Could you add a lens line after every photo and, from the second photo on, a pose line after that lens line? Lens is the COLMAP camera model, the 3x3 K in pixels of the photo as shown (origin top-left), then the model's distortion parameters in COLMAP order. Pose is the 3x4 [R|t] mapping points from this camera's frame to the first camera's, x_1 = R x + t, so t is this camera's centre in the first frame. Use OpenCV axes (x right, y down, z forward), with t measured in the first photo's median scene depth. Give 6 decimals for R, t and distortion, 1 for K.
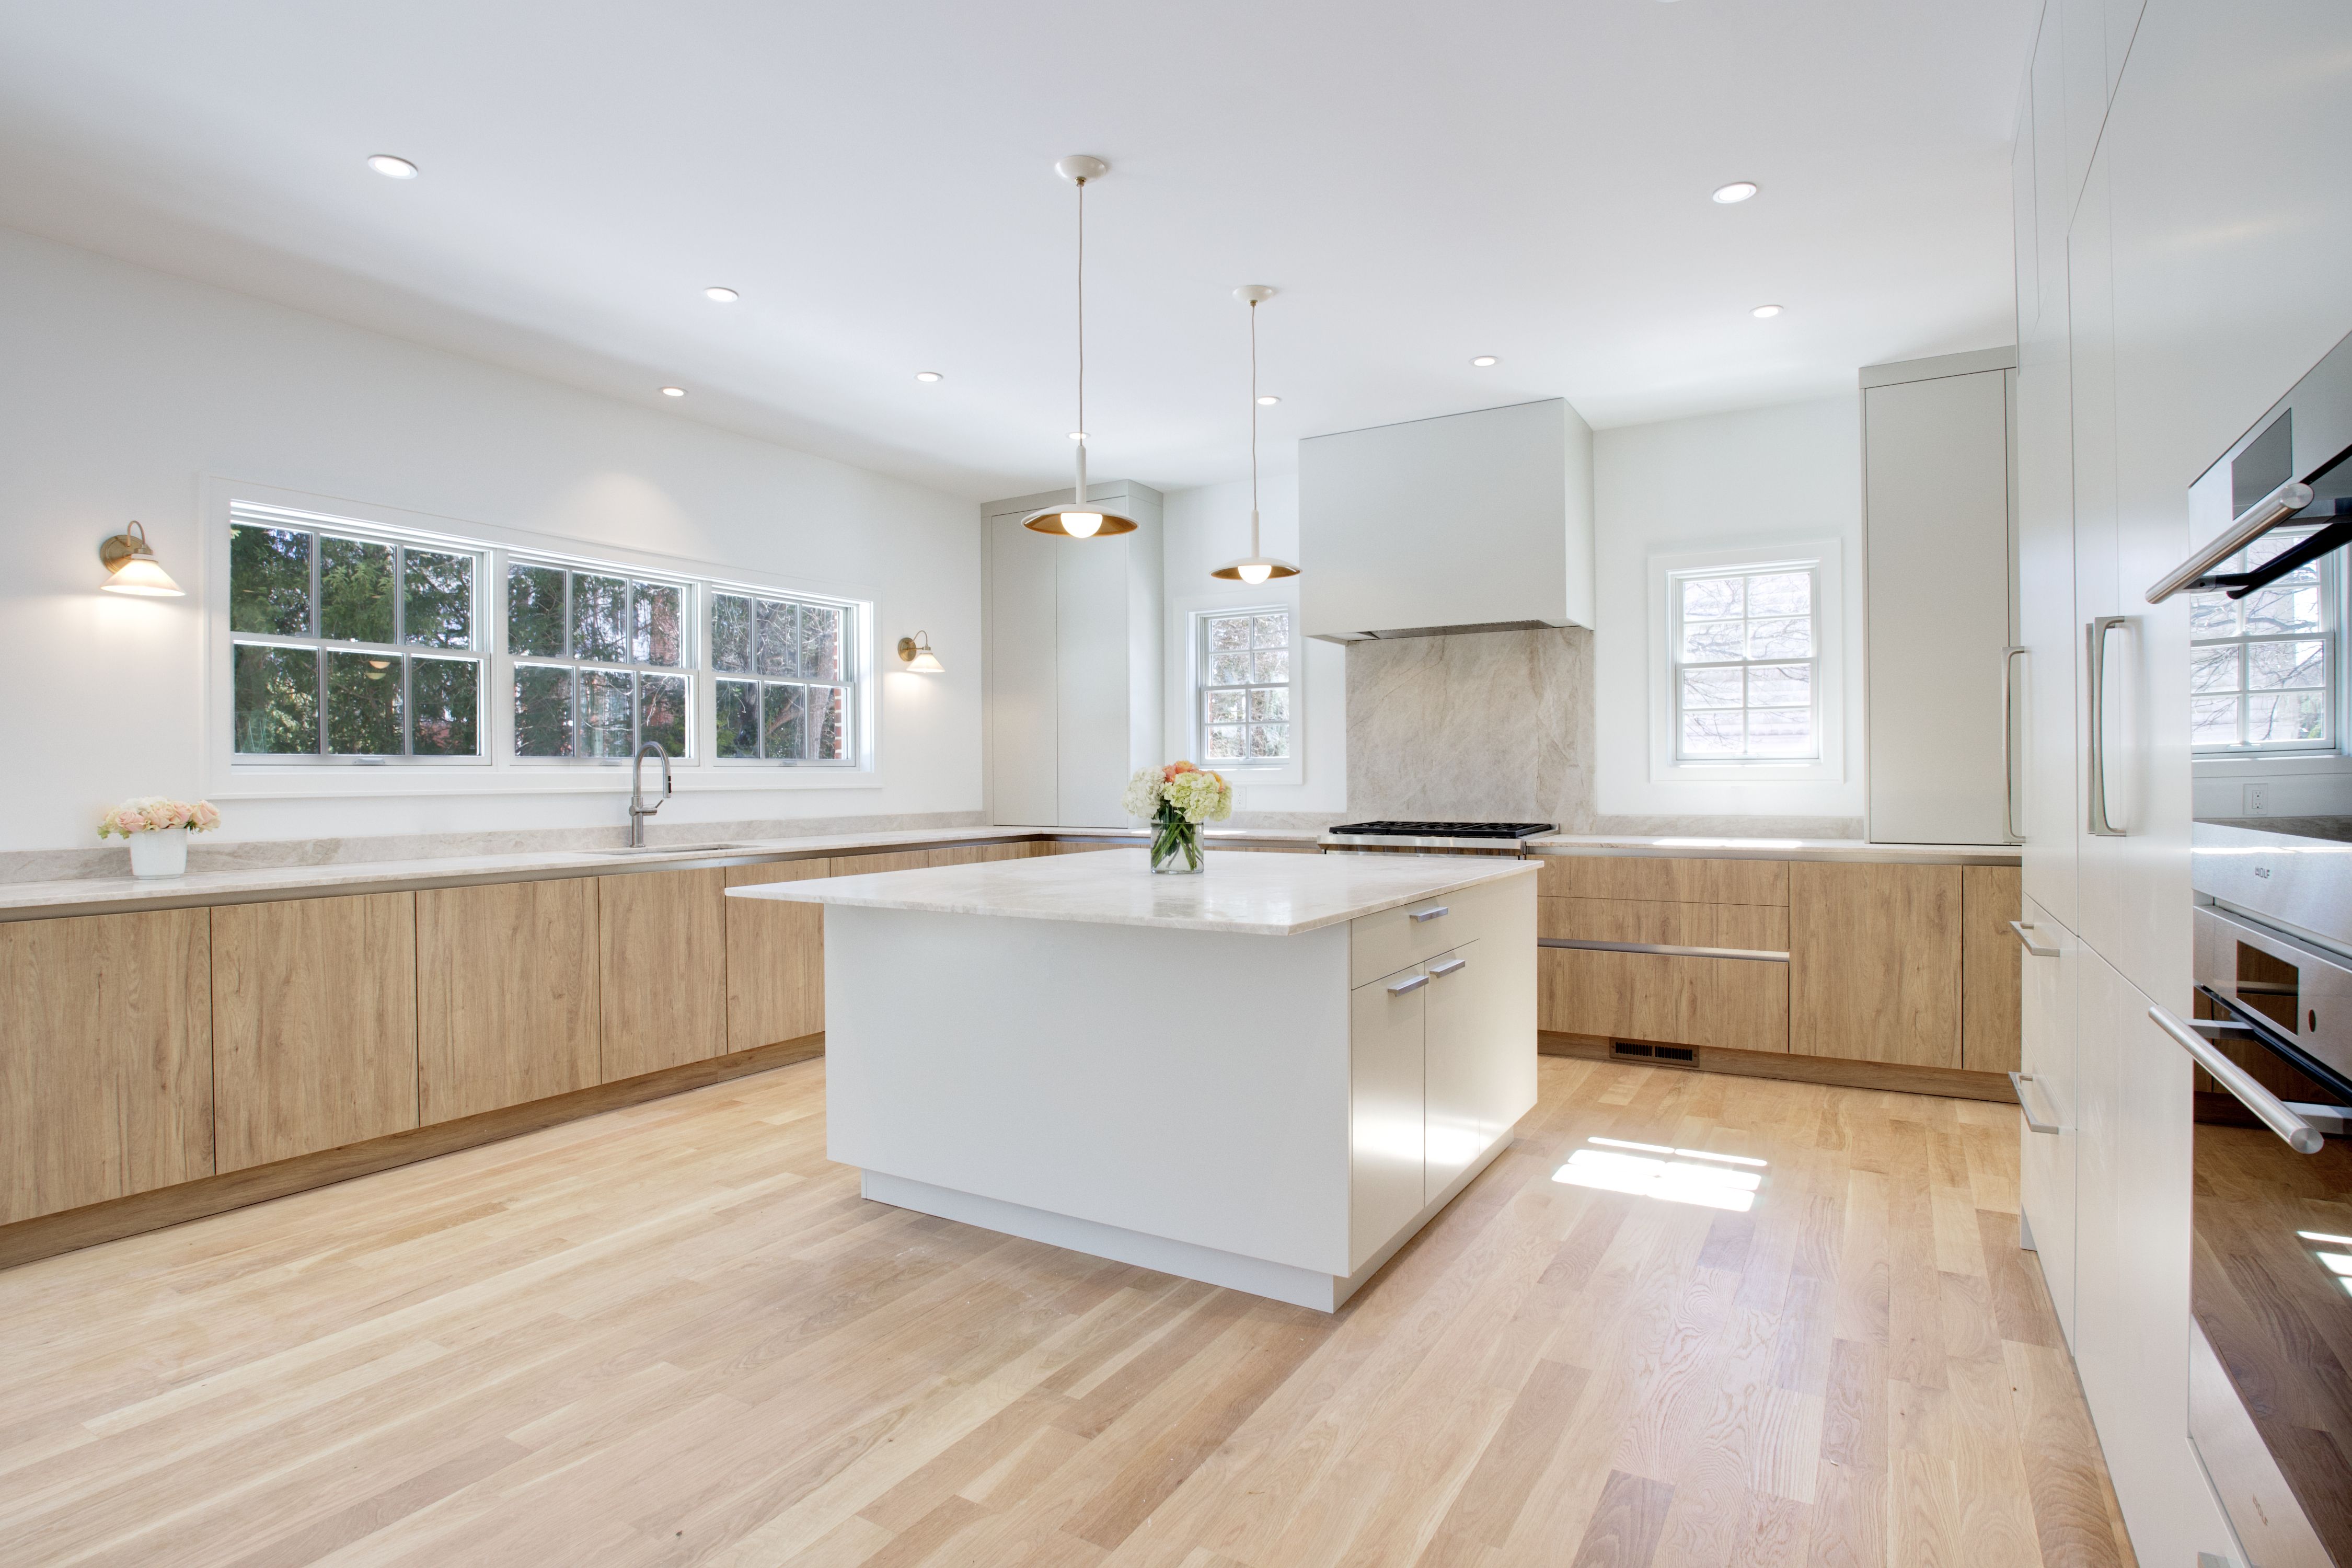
lens RADIAL K [[1200.2, 0, 1170.6], [0, 1200.2, 777.4], [0, 0, 1]] dist [-0.042465, 0.009792]
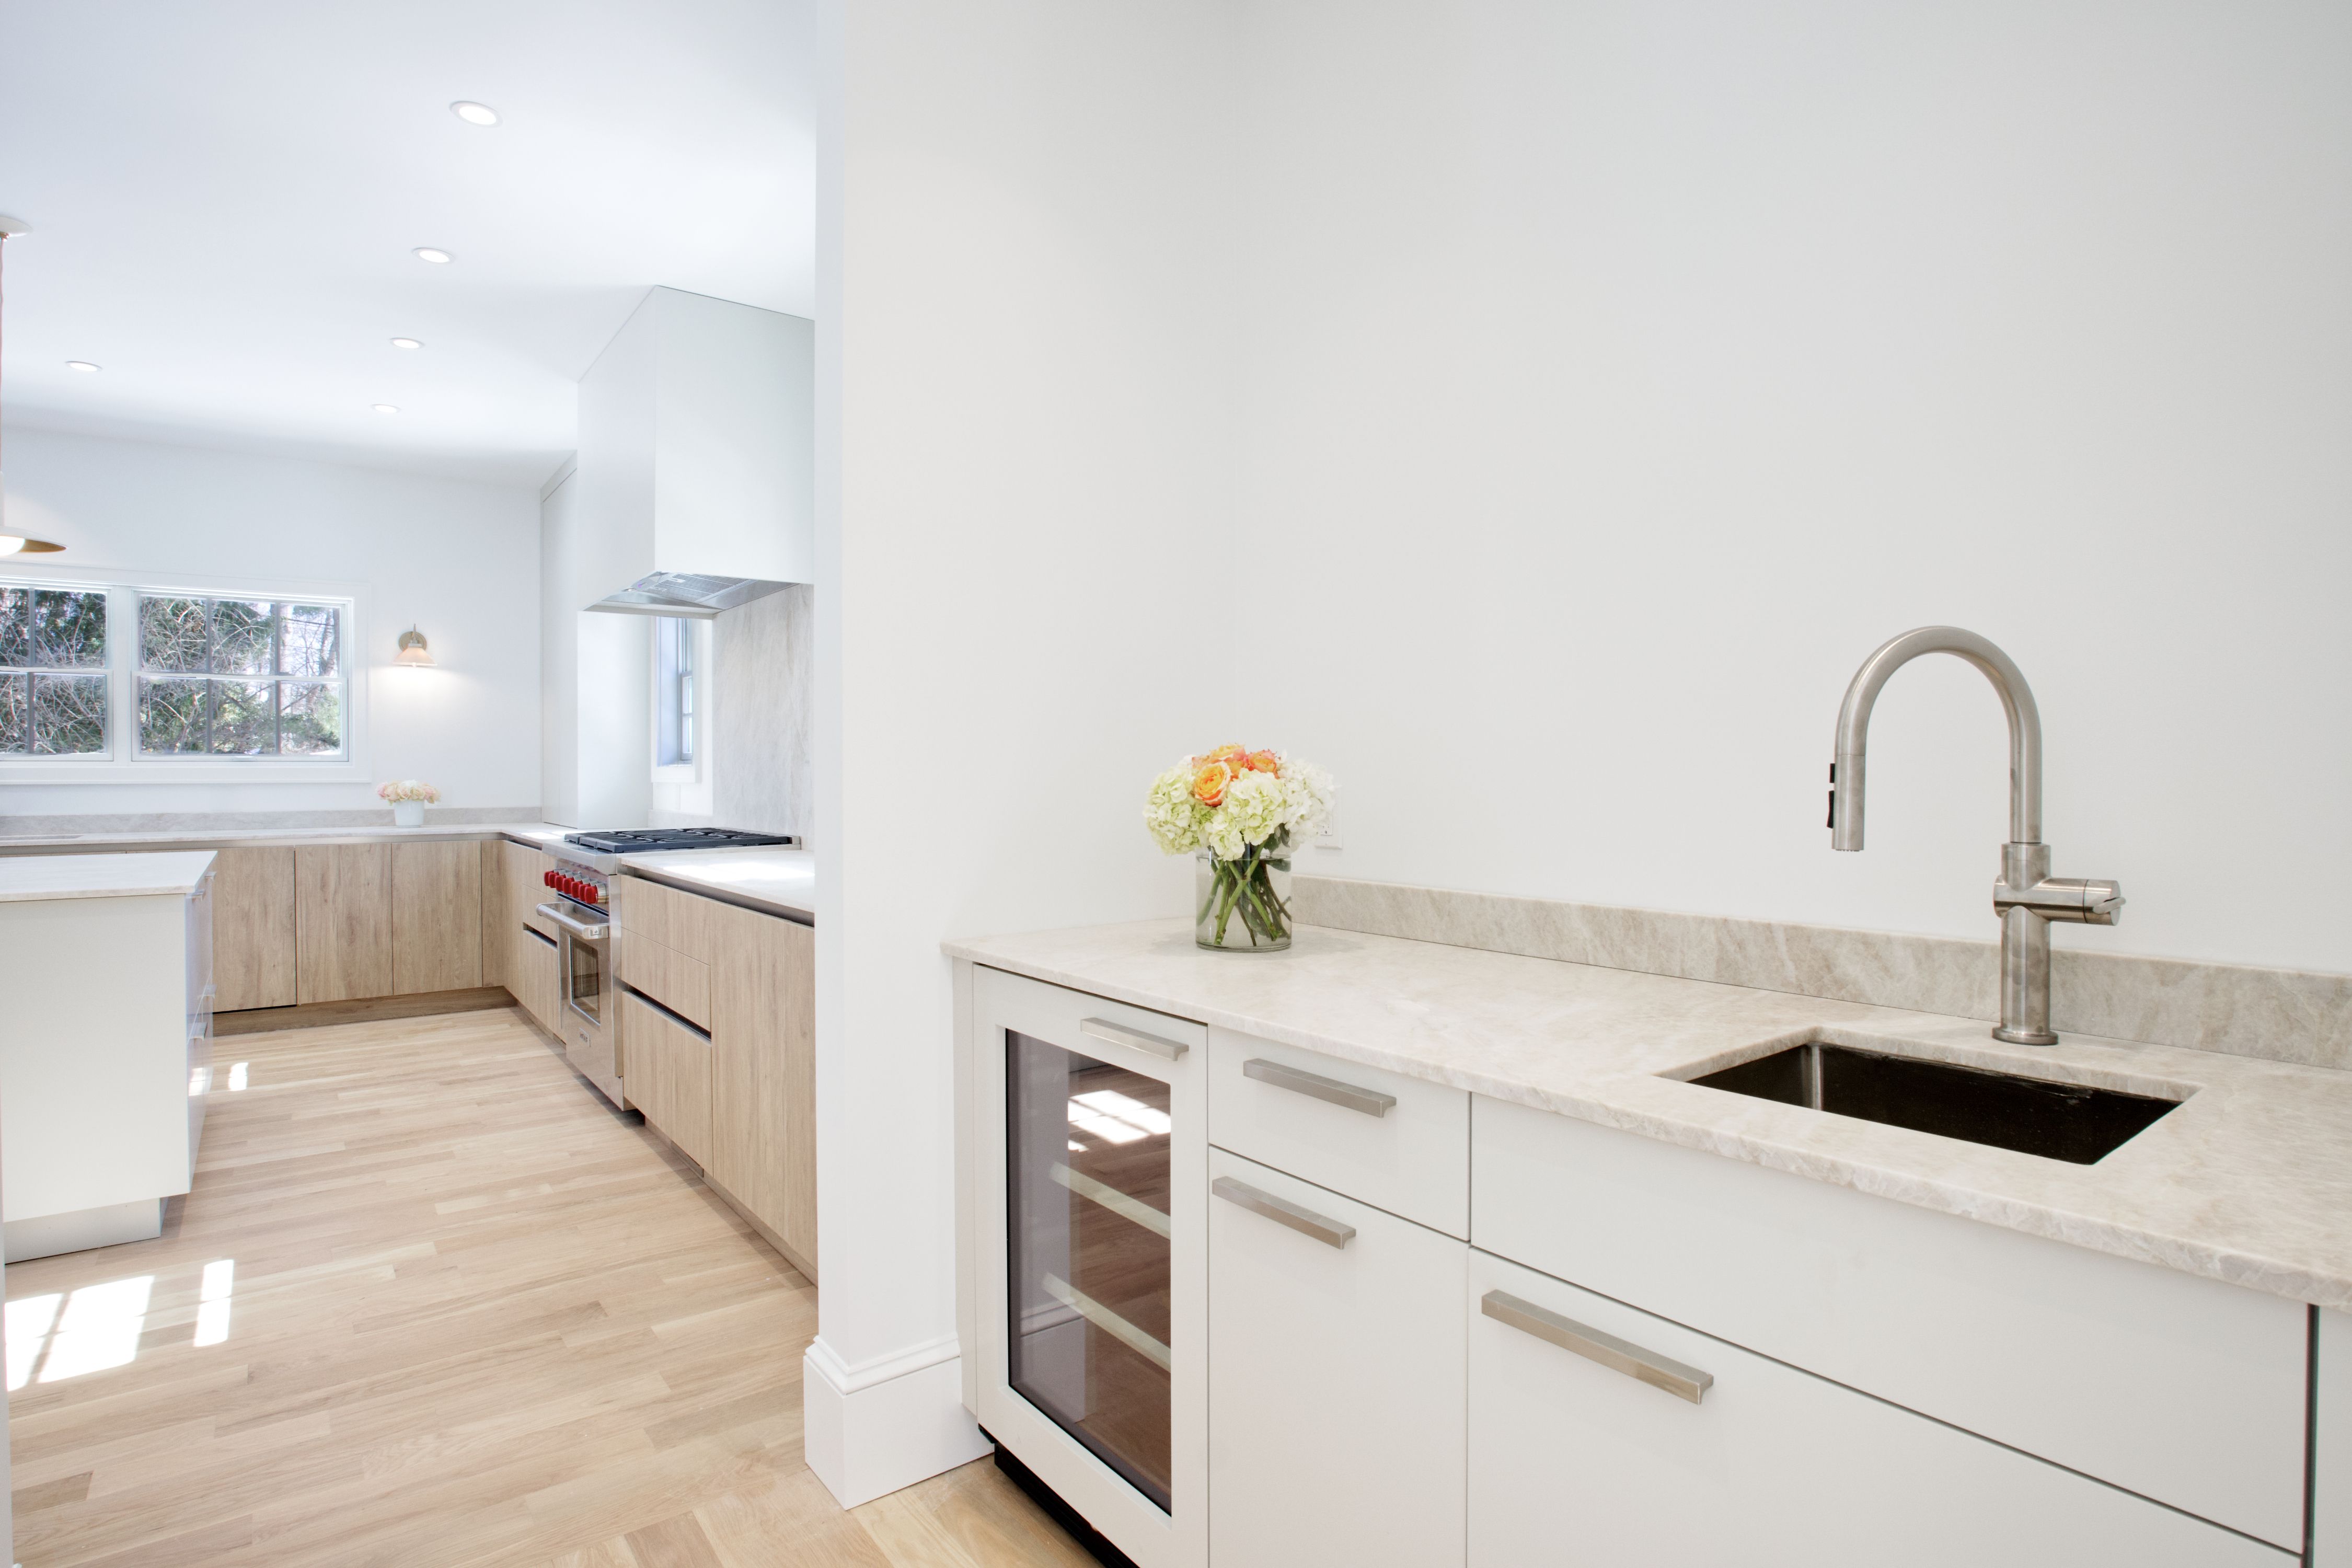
lens RADIAL K [[1200.2, 0, 1195.5], [0, 1200.2, 765.8], [0, 0, 1]] dist [-0.042465, 0.009792]
pose [[0.936094, 0.003184, -0.351737, 1.073313], [-0.002663, 0.999995, 0.001967, -0.012126], [0.351741, -0.000905, 0.936097, 0.460927]]
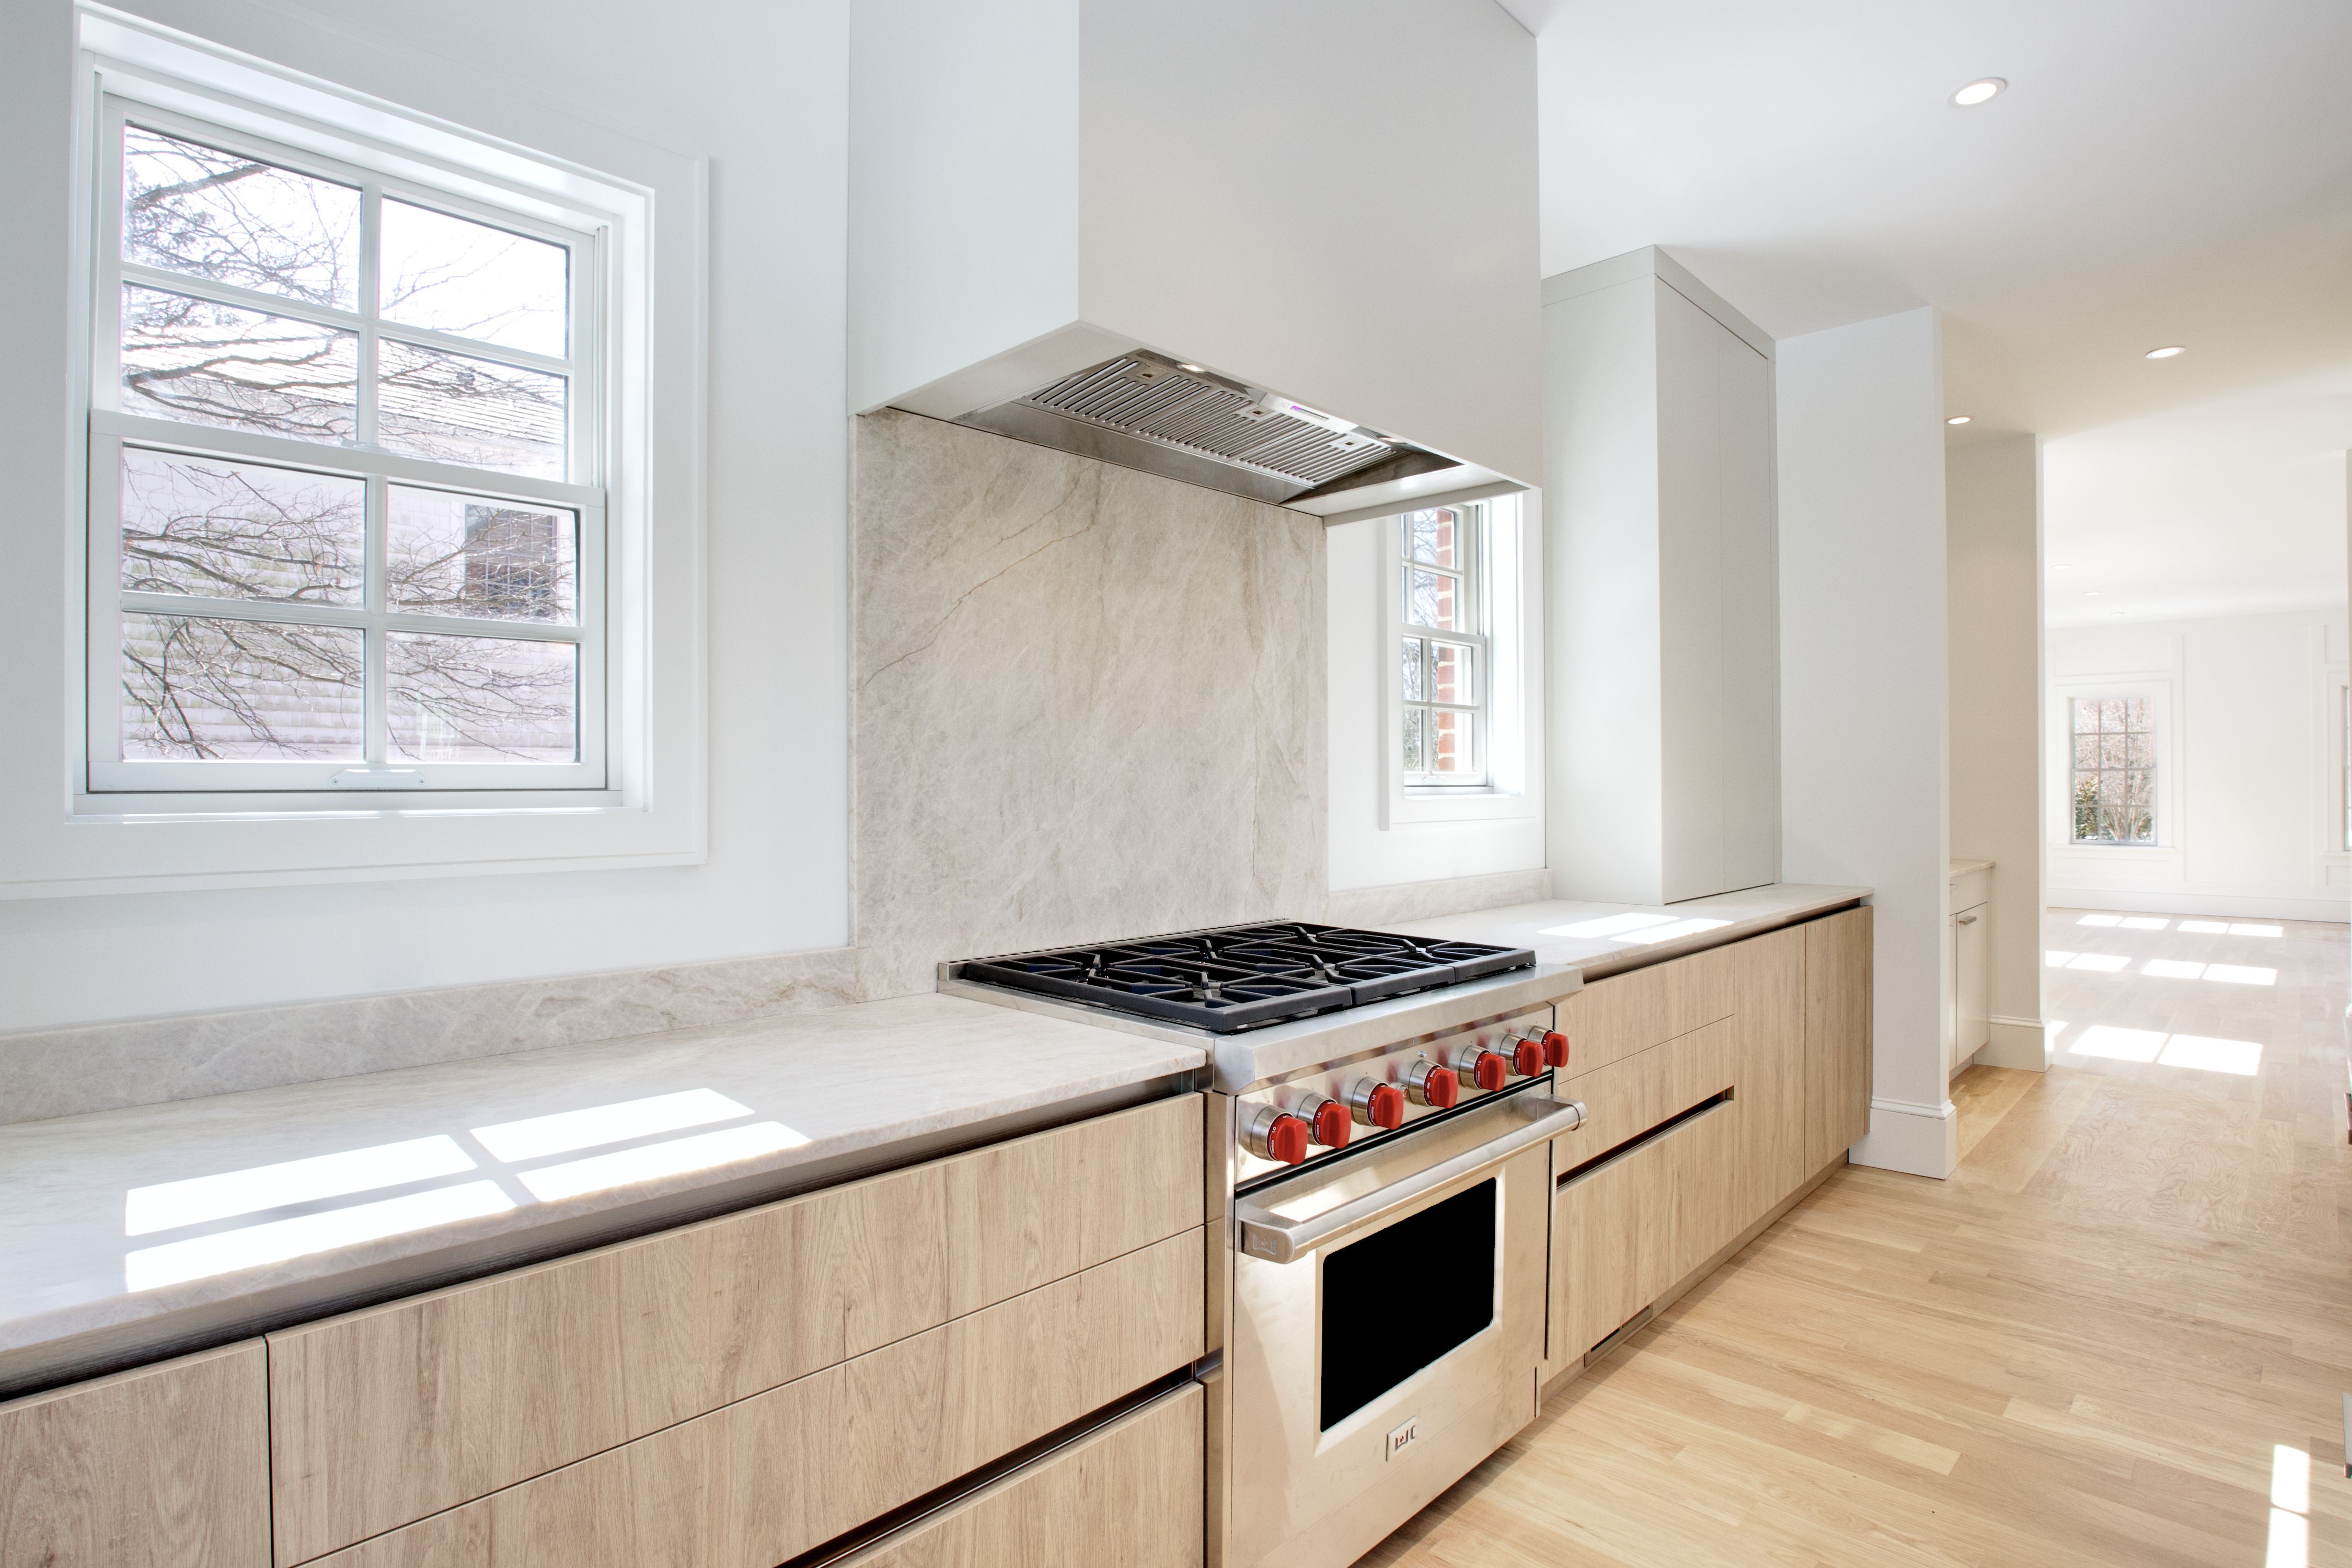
lens RADIAL K [[1200.2, 0, 1180.7], [0, 1200.2, 780.6], [0, 0, 1]] dist [-0.042465, 0.009792]
pose [[0.225020, 0.009792, 0.974305, -0.191274], [0.003500, 0.999935, -0.010858, -0.014335], [-0.974348, 0.005853, 0.224971, 1.191235]]
